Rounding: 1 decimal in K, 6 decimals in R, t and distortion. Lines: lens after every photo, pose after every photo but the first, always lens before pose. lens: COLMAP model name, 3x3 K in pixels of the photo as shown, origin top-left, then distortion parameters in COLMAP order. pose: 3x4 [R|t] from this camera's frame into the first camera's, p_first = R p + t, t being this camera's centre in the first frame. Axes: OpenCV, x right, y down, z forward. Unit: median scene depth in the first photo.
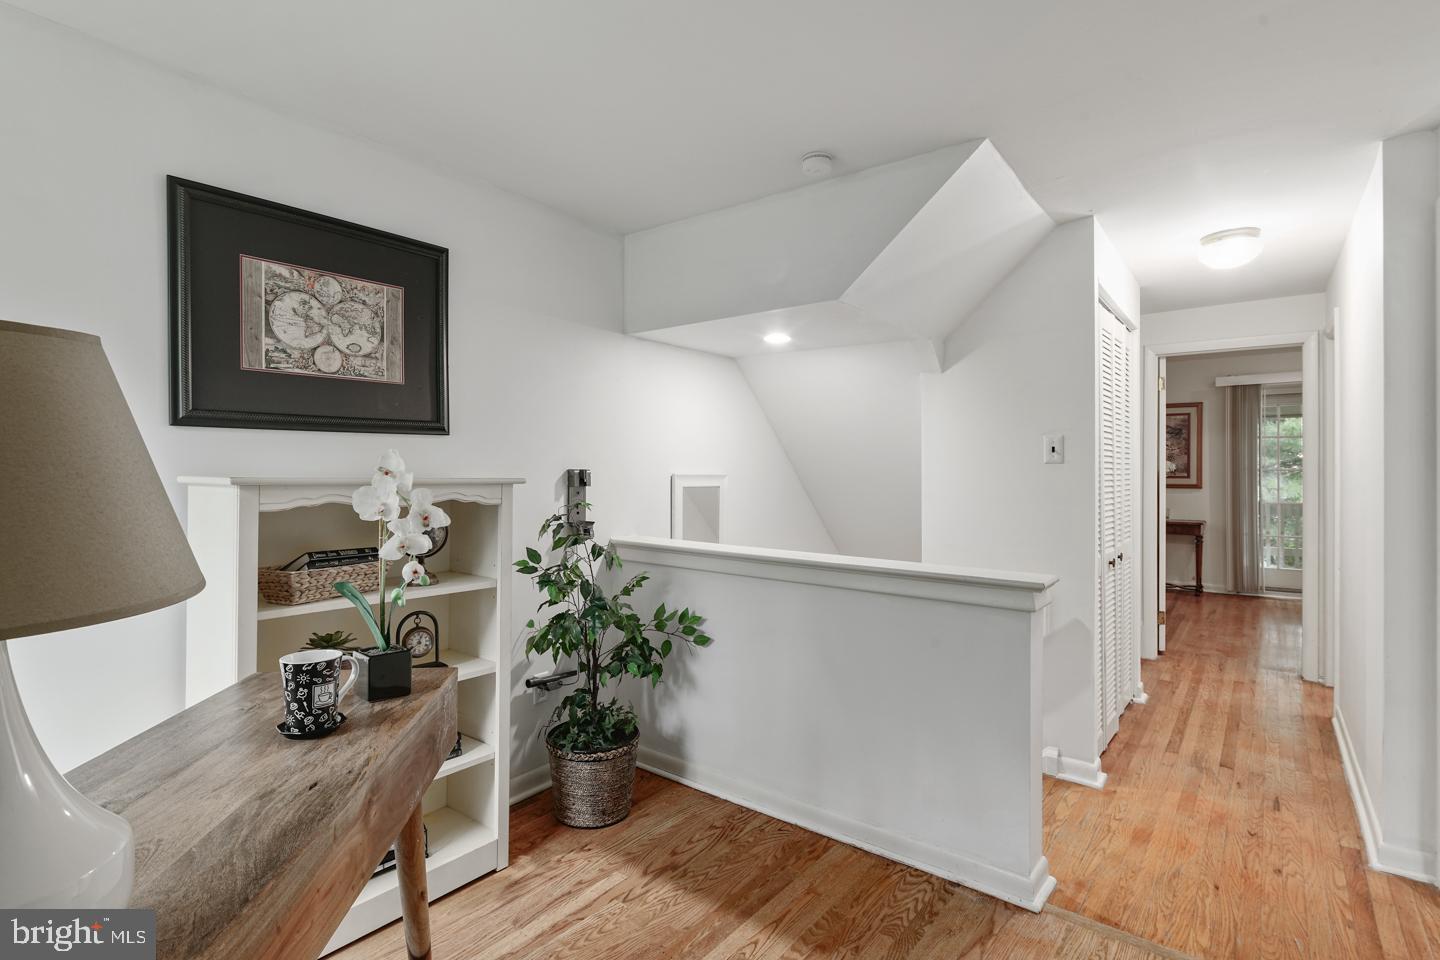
lens RADIAL K [[701.7, 0, 718.9], [0, 701.7, 474.3], [0, 0, 1]] dist [0.001338, -0.000053]
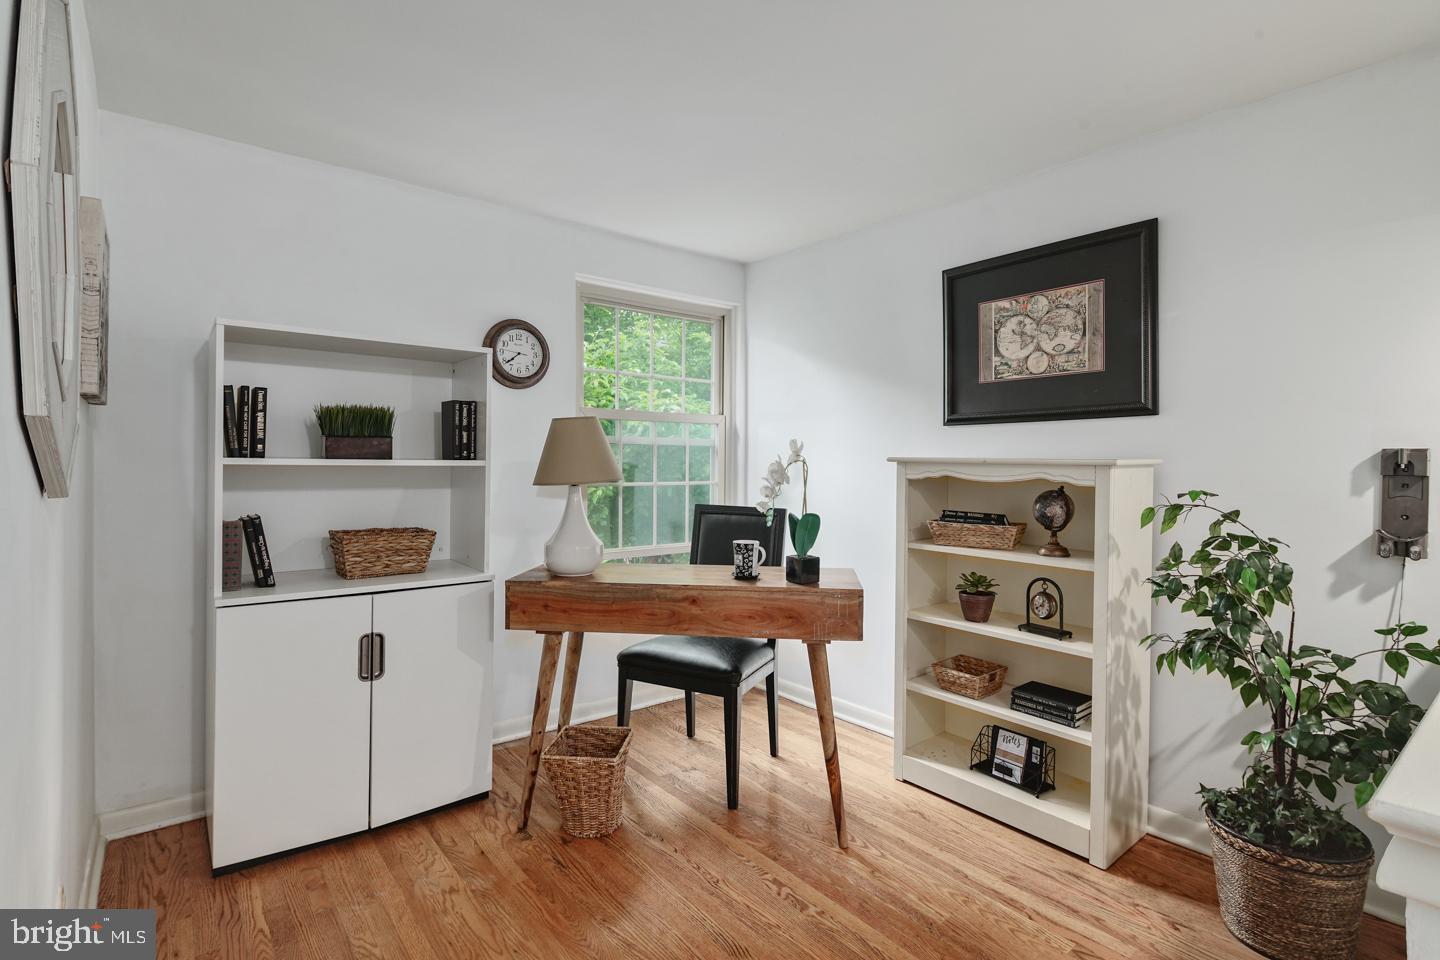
lens RADIAL K [[701.7, 0, 719.6], [0, 701.7, 468.3], [0, 0, 1]] dist [0.001338, -0.000053]
pose [[-0.232183, 0.011976, -0.972598, 0.764435], [-0.008238, 0.999864, 0.014278, 0.007985], [0.972637, 0.011328, -0.232052, 0.740139]]
